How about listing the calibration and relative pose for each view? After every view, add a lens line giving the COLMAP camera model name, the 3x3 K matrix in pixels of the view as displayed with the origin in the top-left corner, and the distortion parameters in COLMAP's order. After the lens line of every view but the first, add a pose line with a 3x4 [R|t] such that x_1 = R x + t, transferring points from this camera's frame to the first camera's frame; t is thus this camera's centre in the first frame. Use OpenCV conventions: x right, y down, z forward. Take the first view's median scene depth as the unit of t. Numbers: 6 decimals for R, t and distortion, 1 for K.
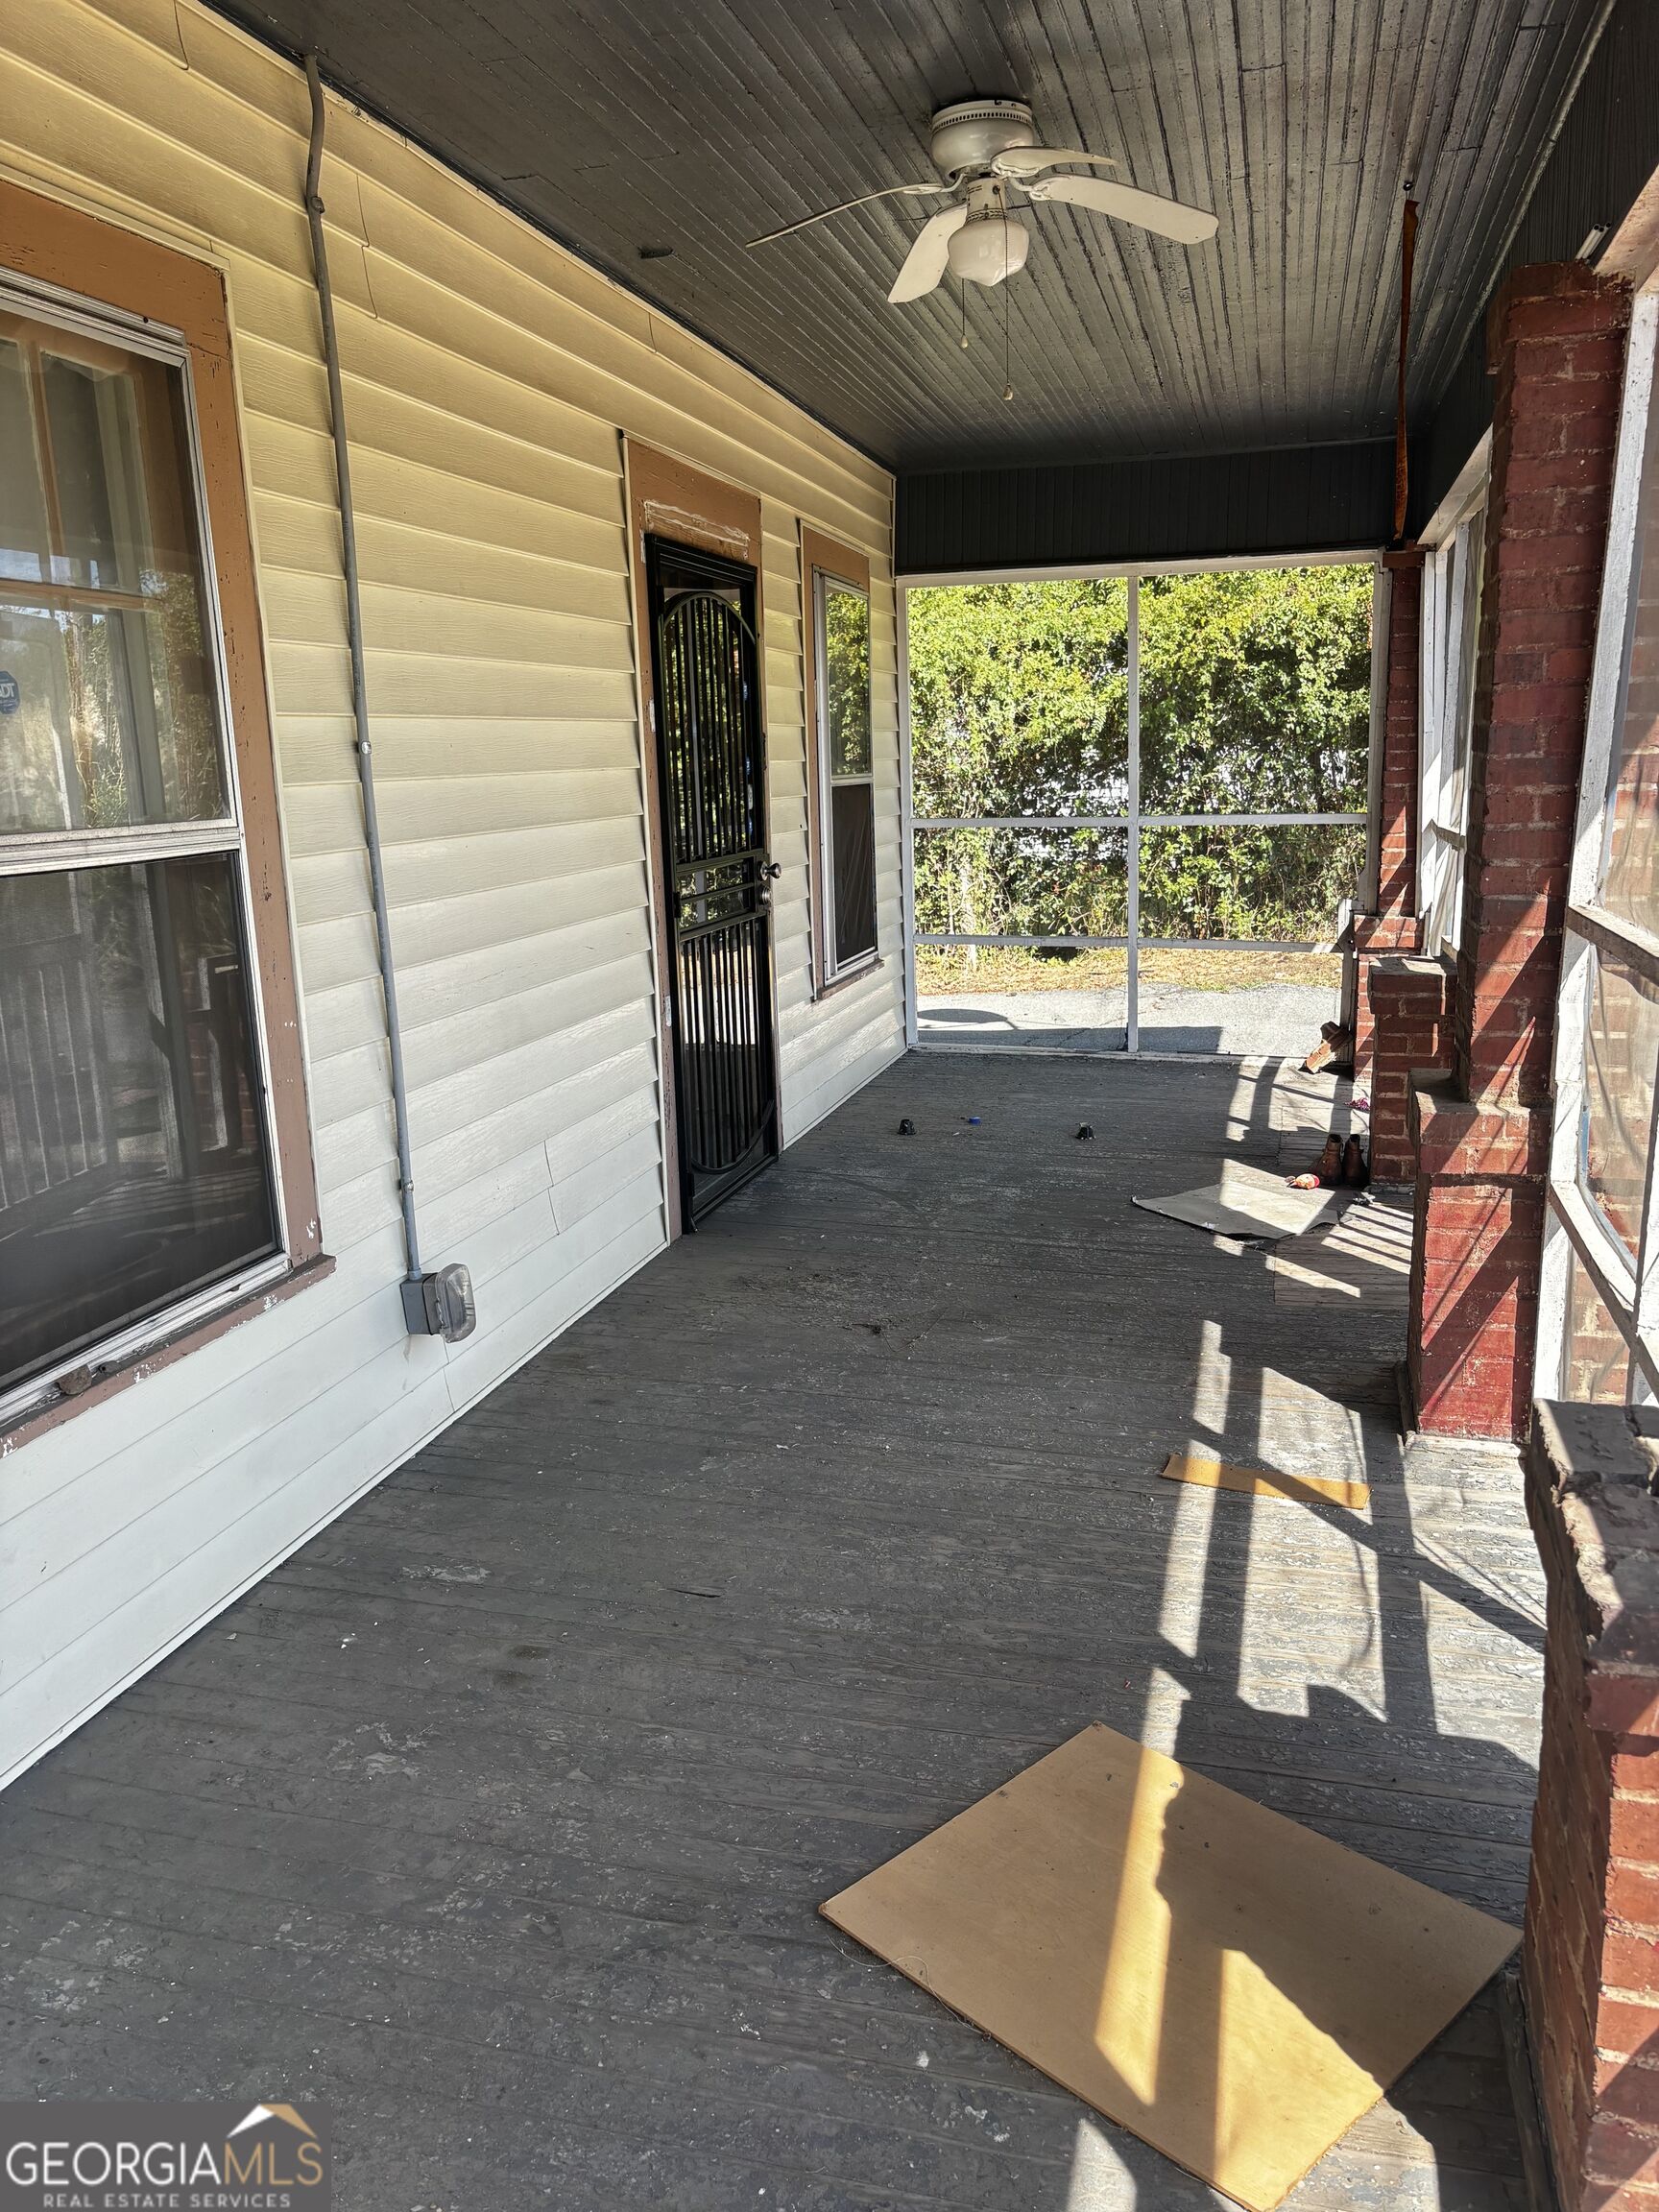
lens RADIAL K [[1672.3, 0, 829.5], [0, 1672.3, 1106.0], [0, 0, 1]] dist [-0.002434, -0.001337]
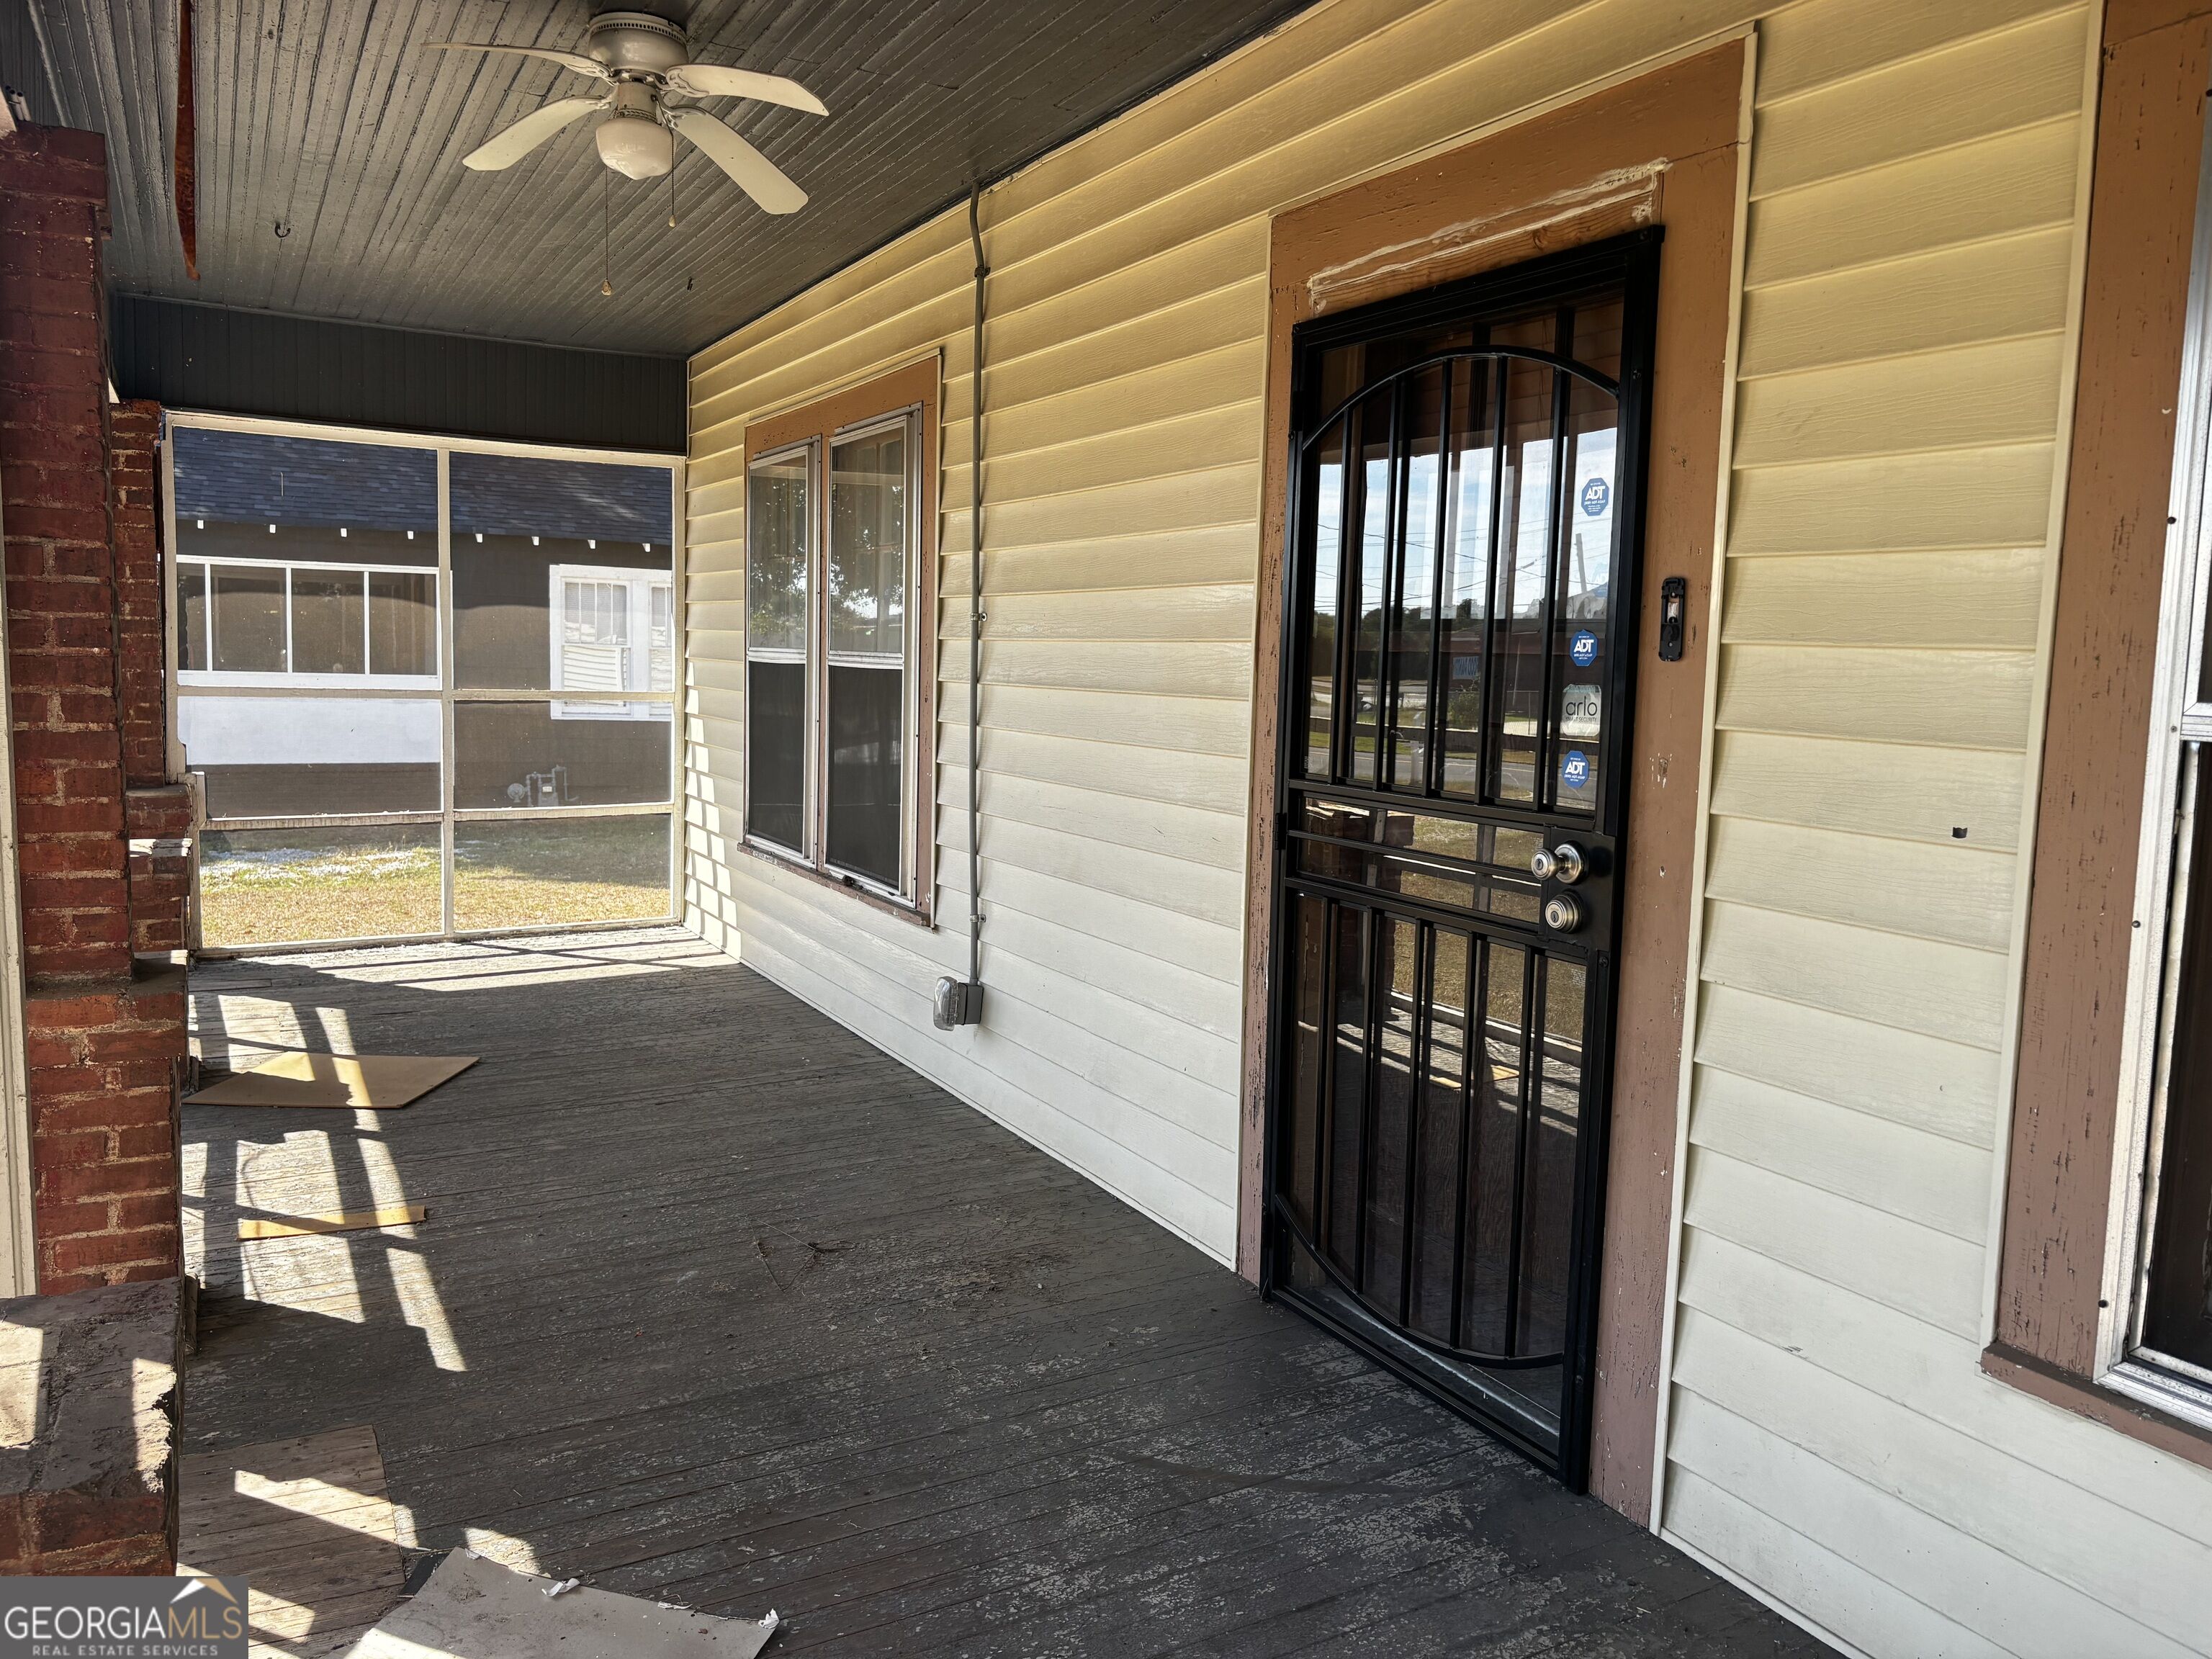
lens RADIAL K [[1653.2, 0, 1106.0], [0, 1653.2, 829.5], [0, 0, 1]] dist [0.032477, -0.005915]
pose [[-0.725711, 0.086682, -0.682517, 0.604999], [-0.147707, 0.949269, 0.277615, -0.420611], [0.671957, 0.302281, -0.676092, 1.948763]]
